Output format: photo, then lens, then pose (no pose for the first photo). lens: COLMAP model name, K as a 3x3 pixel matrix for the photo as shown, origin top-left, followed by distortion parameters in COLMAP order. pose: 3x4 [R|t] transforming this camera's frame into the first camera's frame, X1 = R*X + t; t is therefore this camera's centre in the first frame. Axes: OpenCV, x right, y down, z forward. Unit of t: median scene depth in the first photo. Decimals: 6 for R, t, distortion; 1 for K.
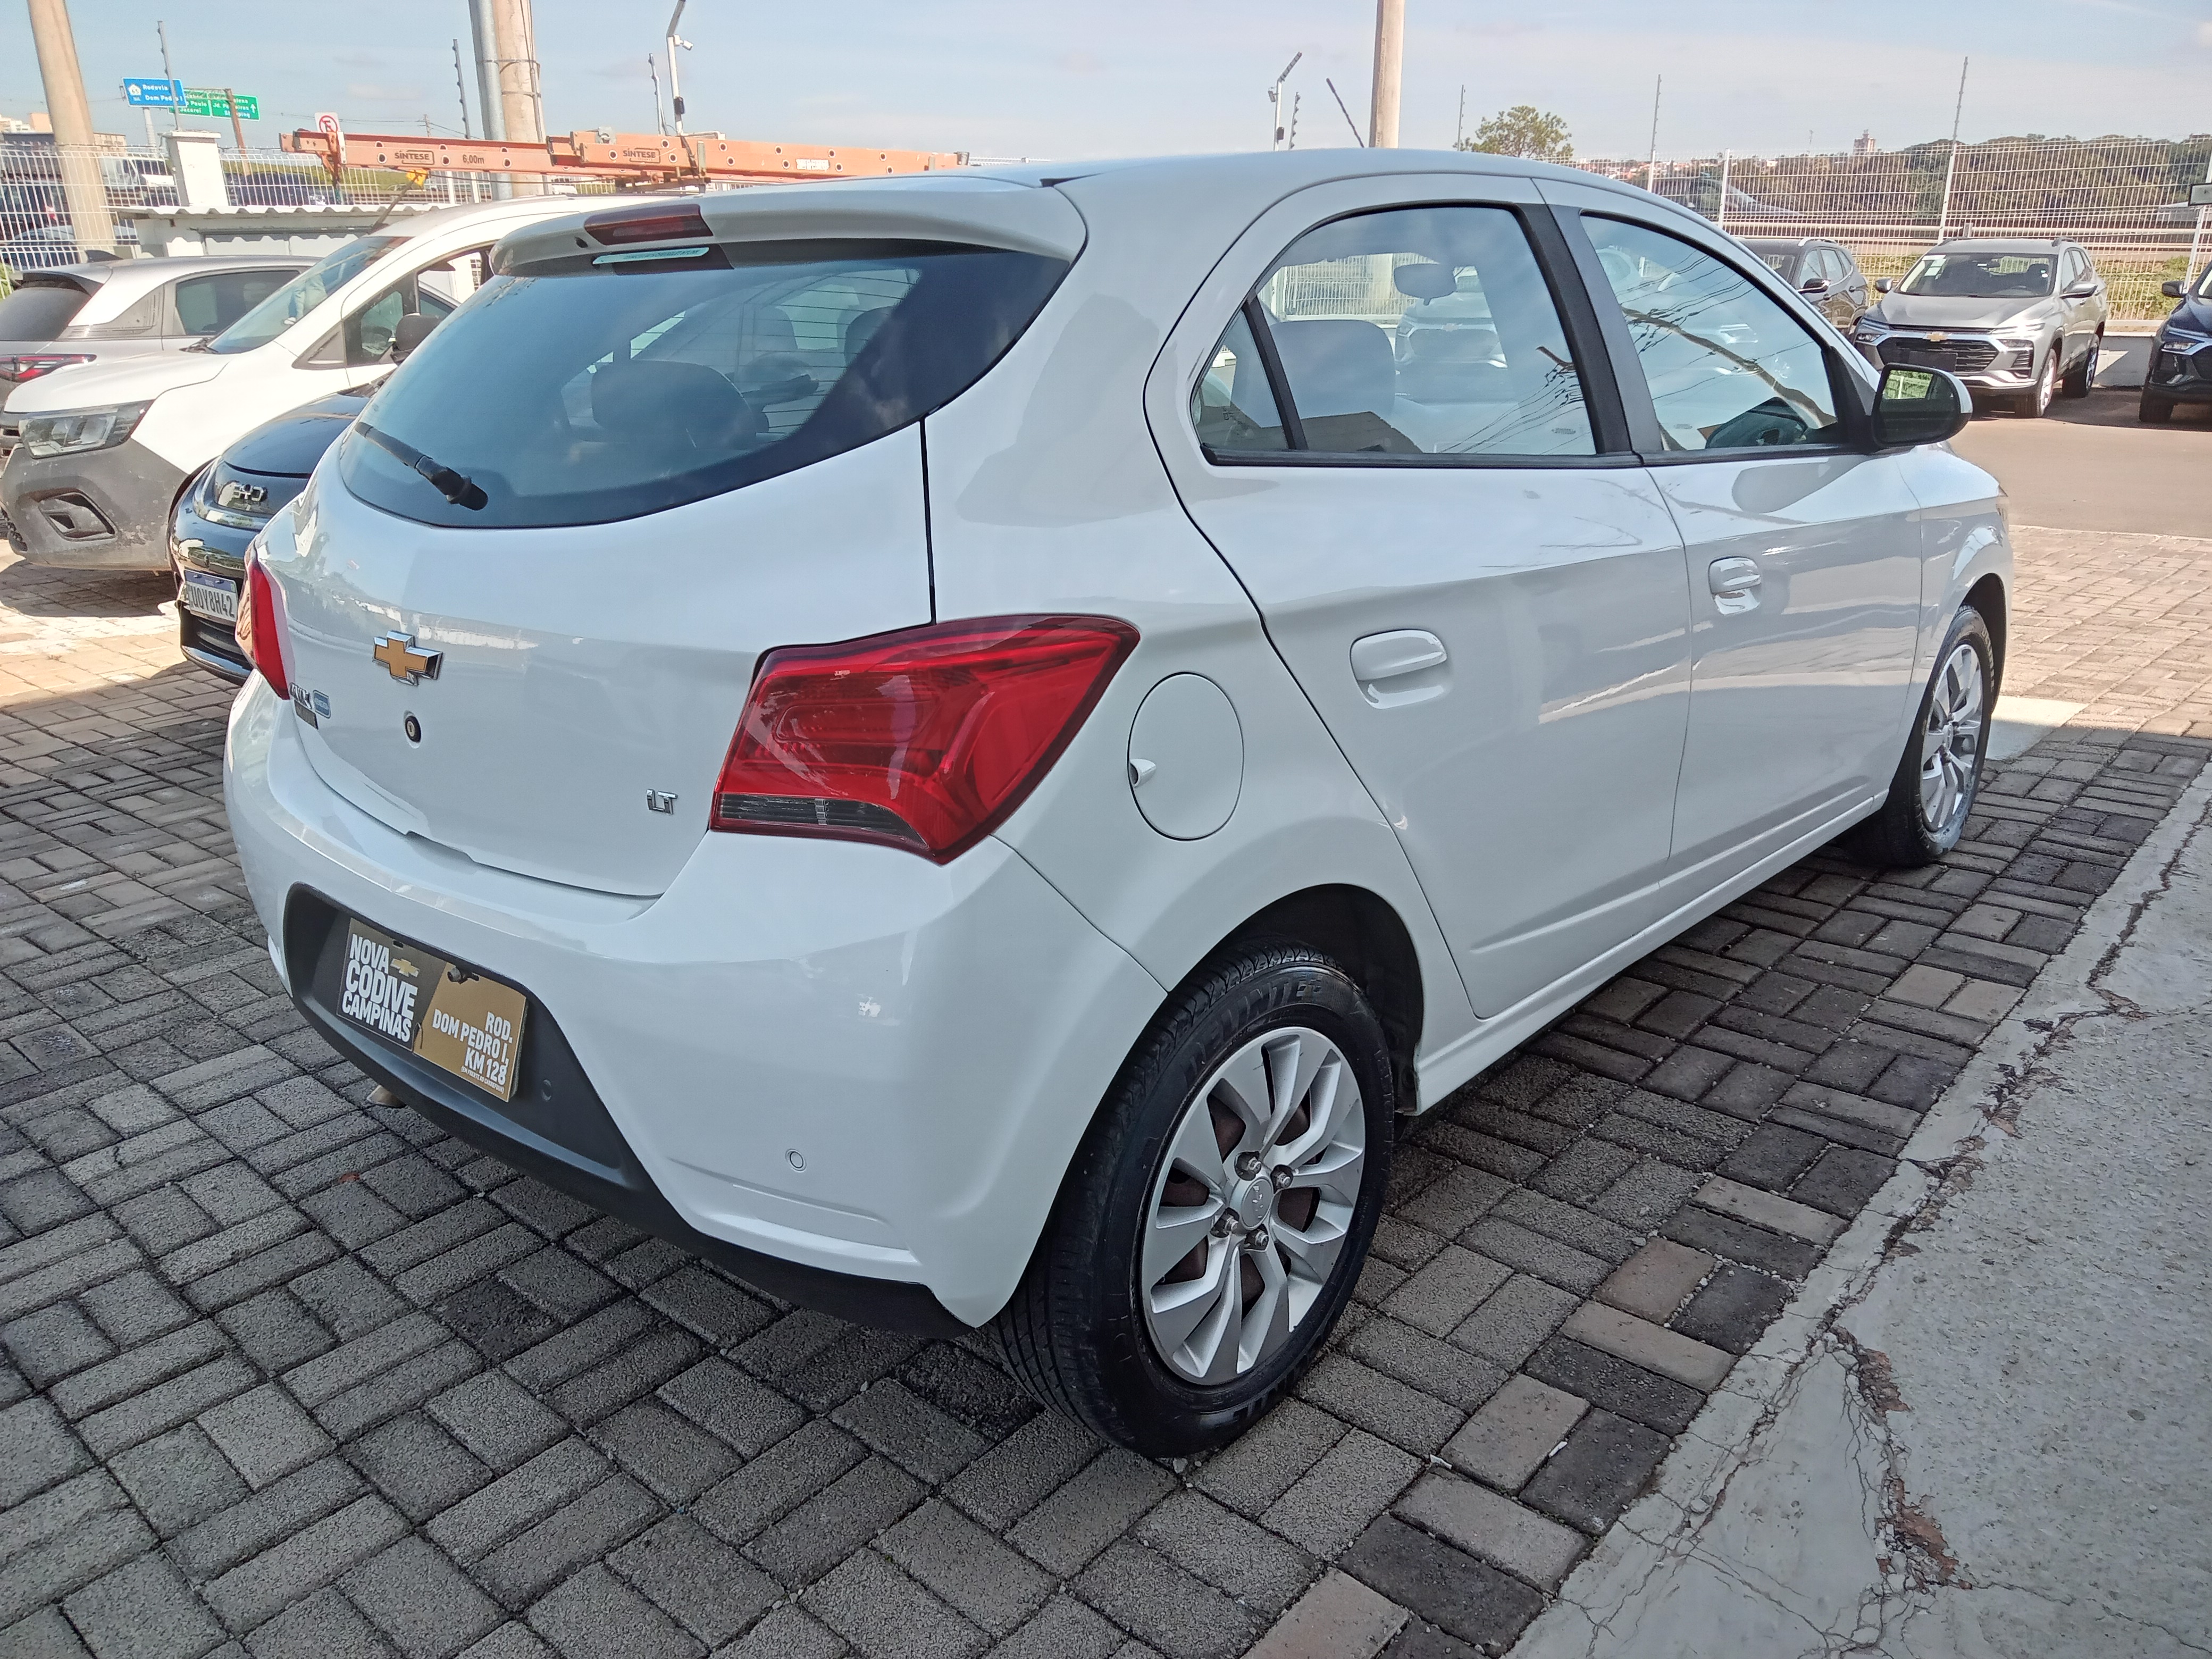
lens RADIAL K [[1630.2, 0, 1106.0], [0, 1630.2, 829.5], [0, 0, 1]] dist [0.086530, -0.155802]
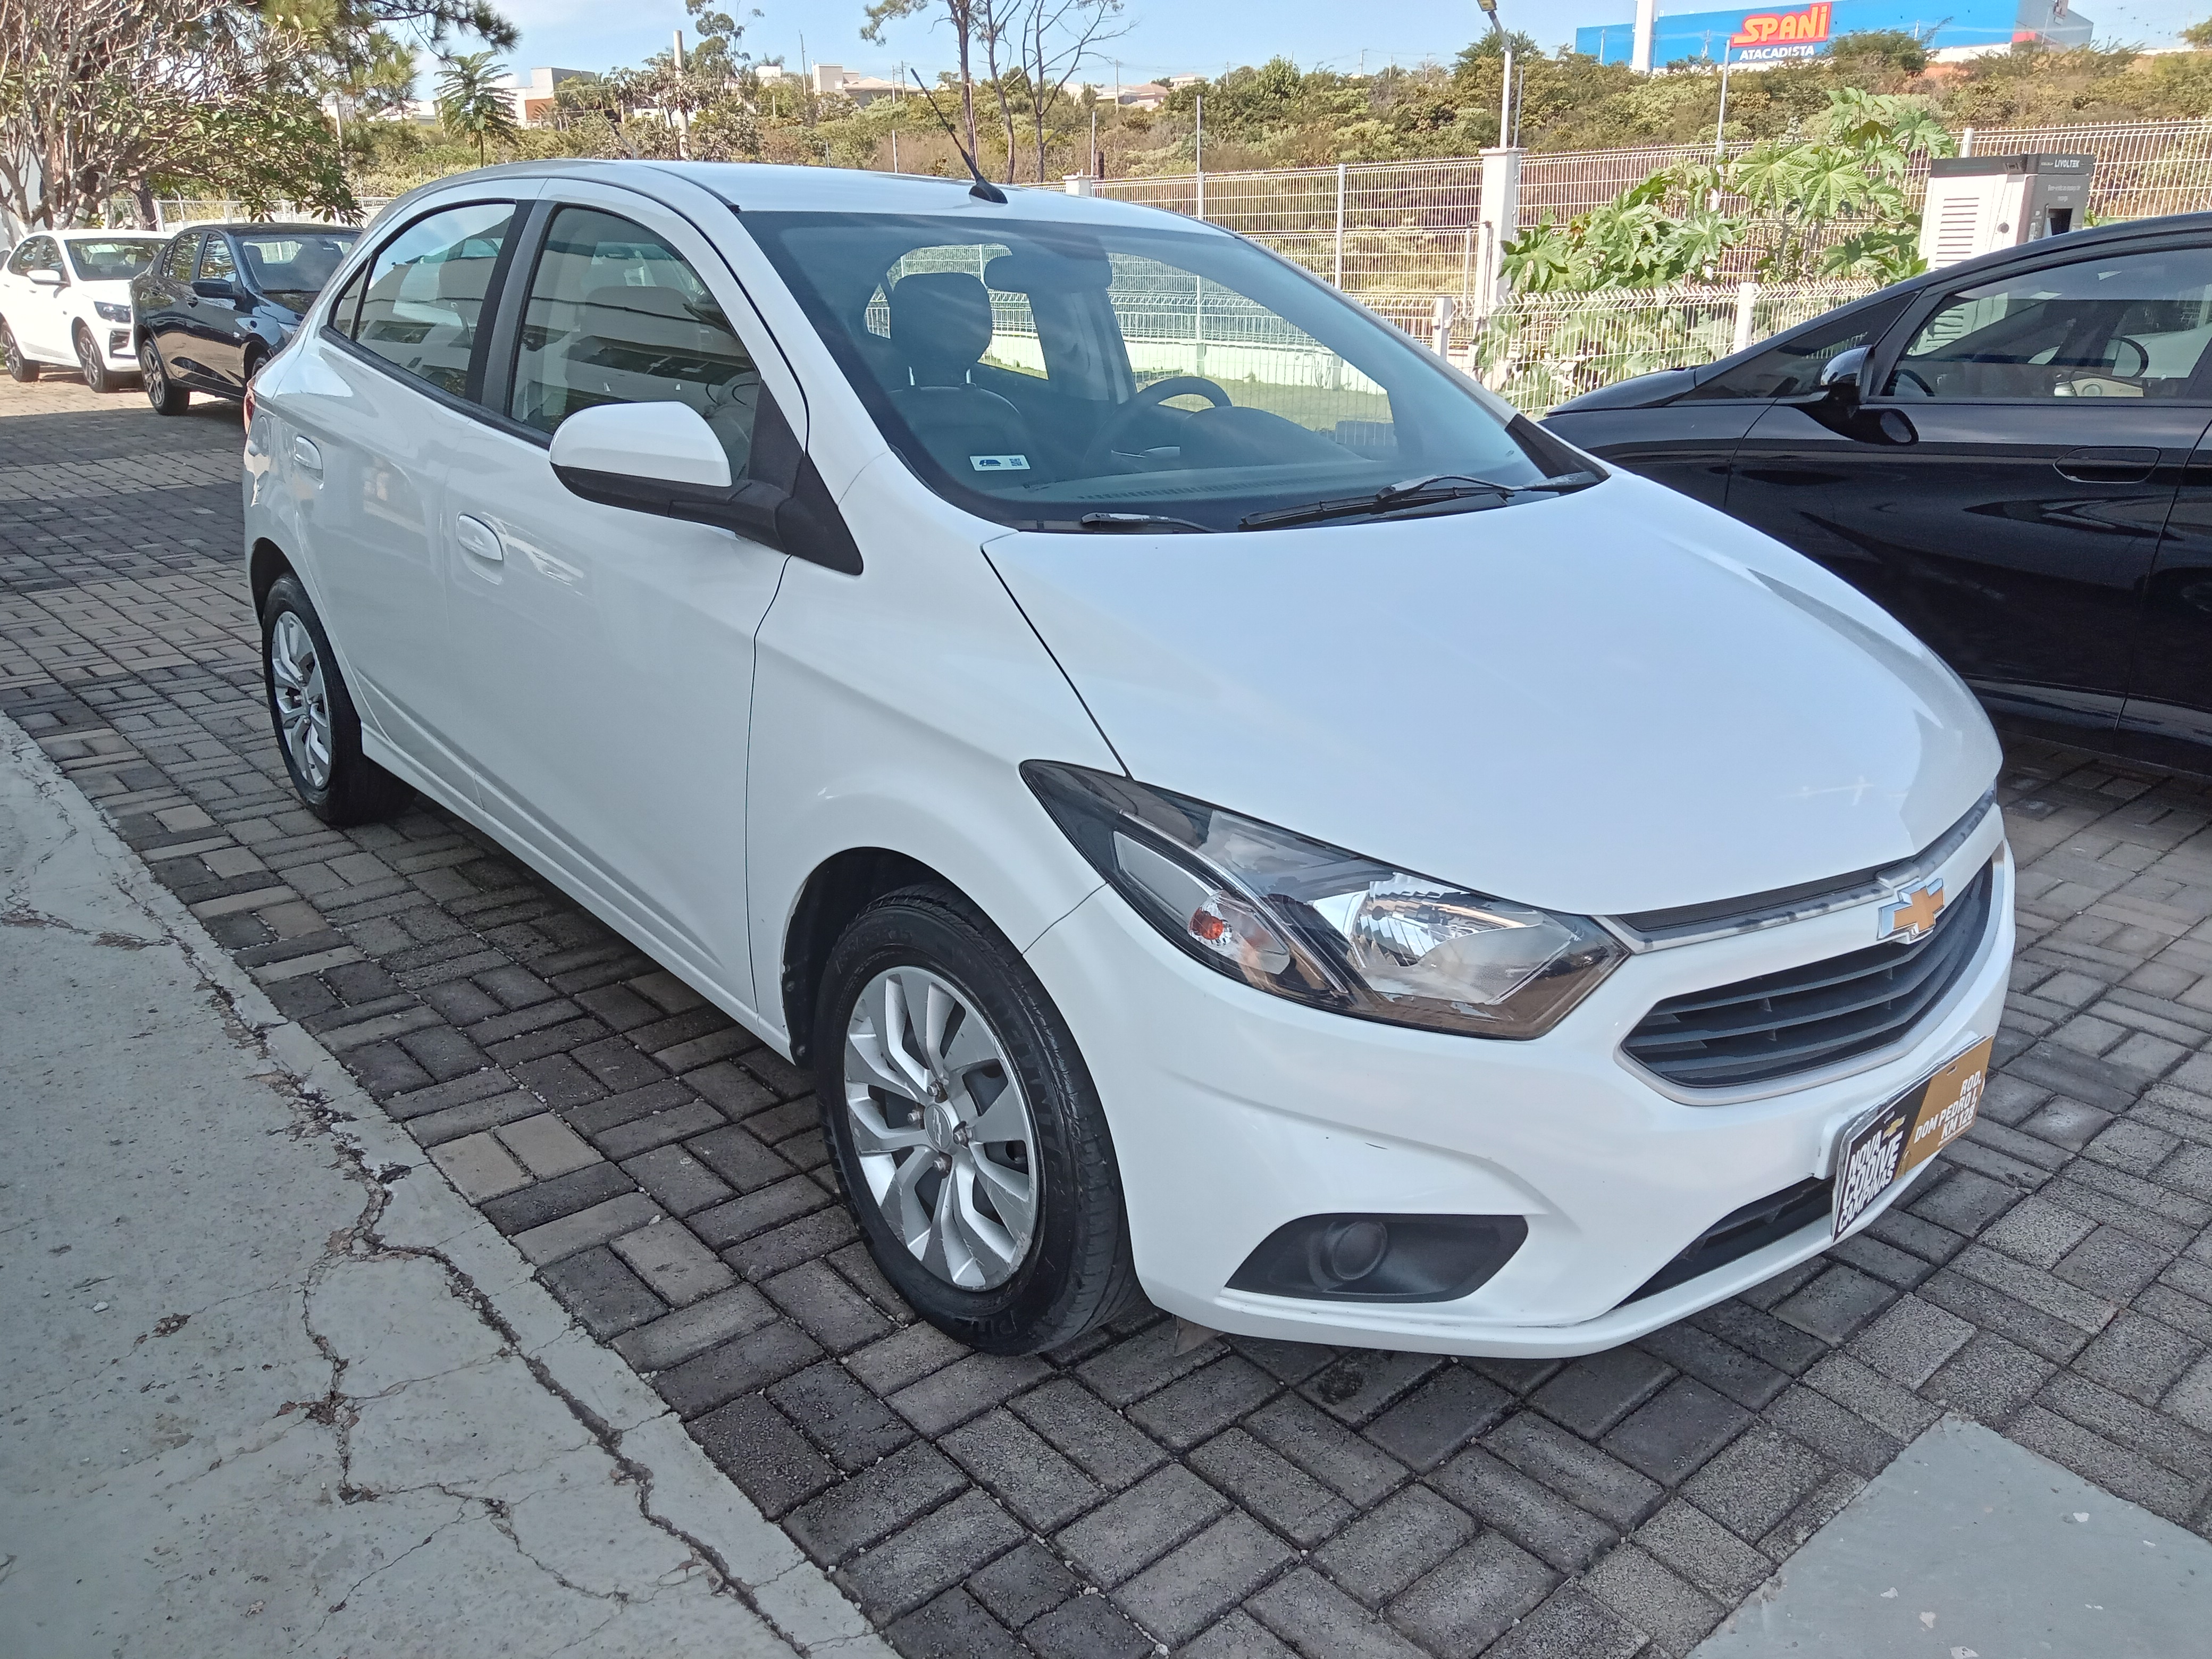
lens RADIAL K [[1630.2, 0, 1106.0], [0, 1630.2, 829.5], [0, 0, 1]] dist [0.086530, -0.155802]
pose [[-0.132423, 0.342651, -0.930083, 1.576961], [-0.323450, 0.872042, 0.367320, -0.584597], [0.936934, 0.349477, -0.004648, 1.632881]]
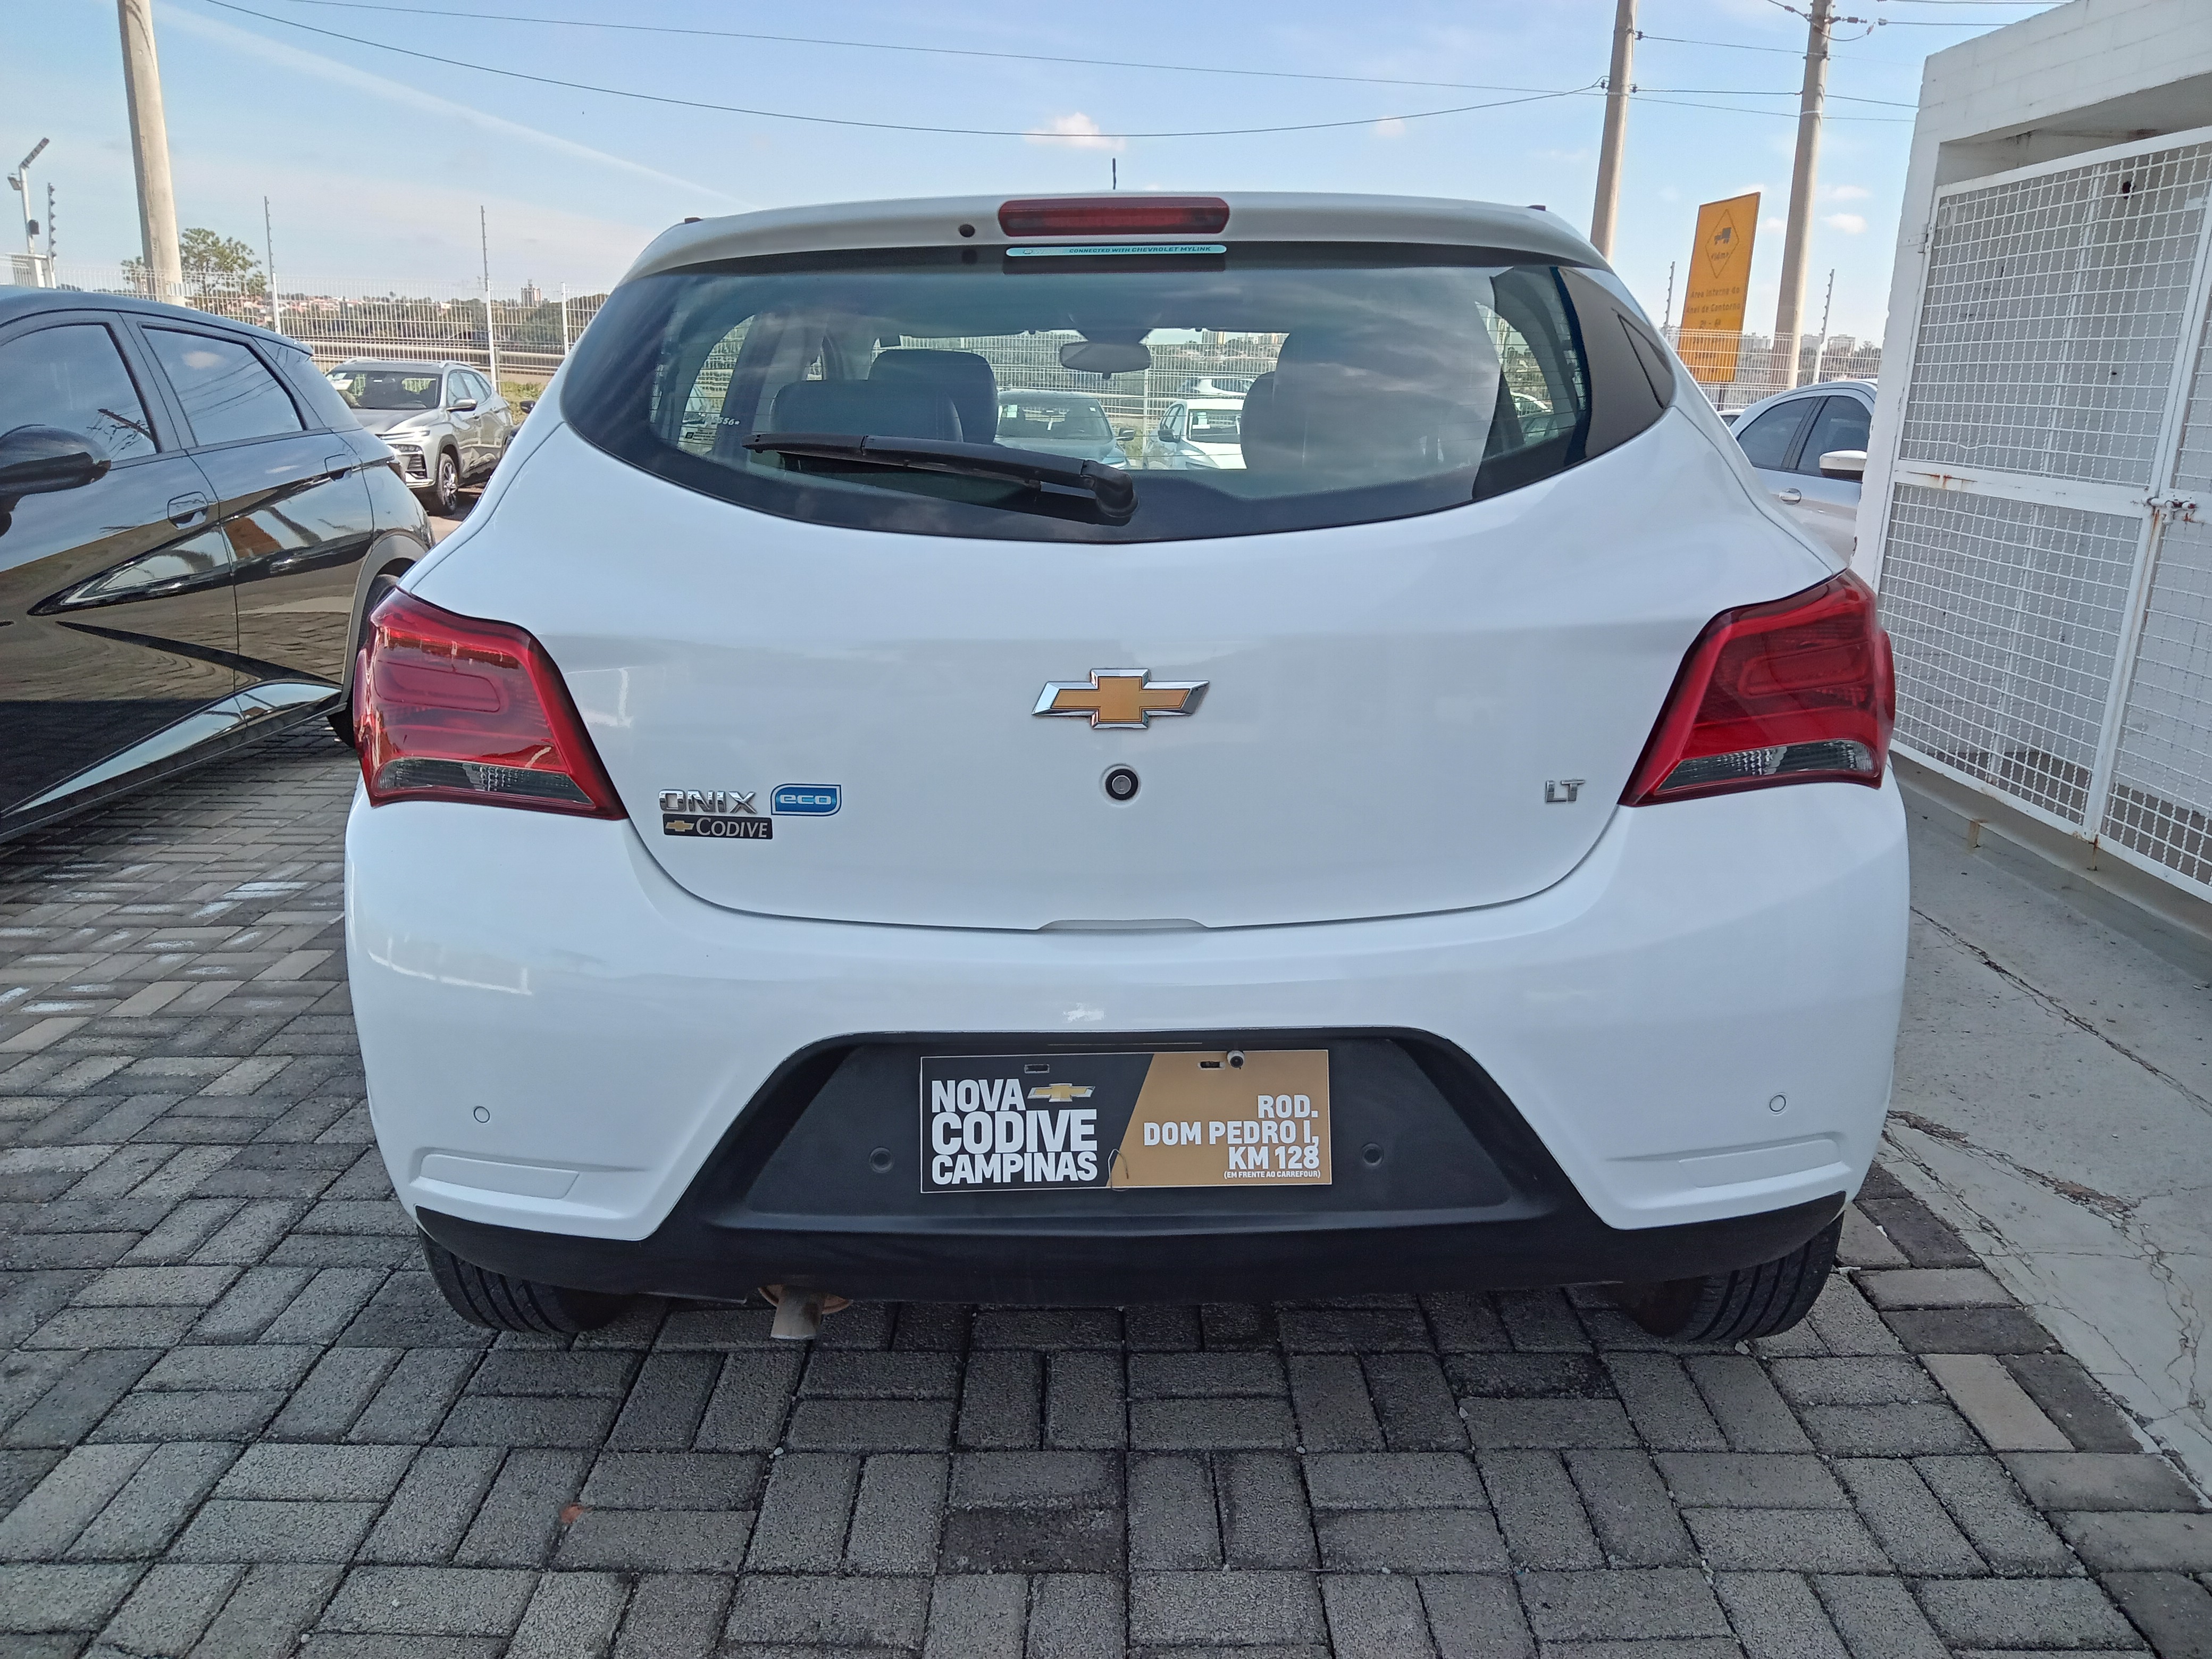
lens RADIAL K [[1630.2, 0, 1106.0], [0, 1630.2, 829.5], [0, 0, 1]] dist [0.086530, -0.155802]
pose [[0.740706, -0.142206, 0.656607, -0.791385], [0.192656, 0.981254, -0.004815, -0.029560], [-0.643614, 0.130066, 0.754218, 0.317253]]
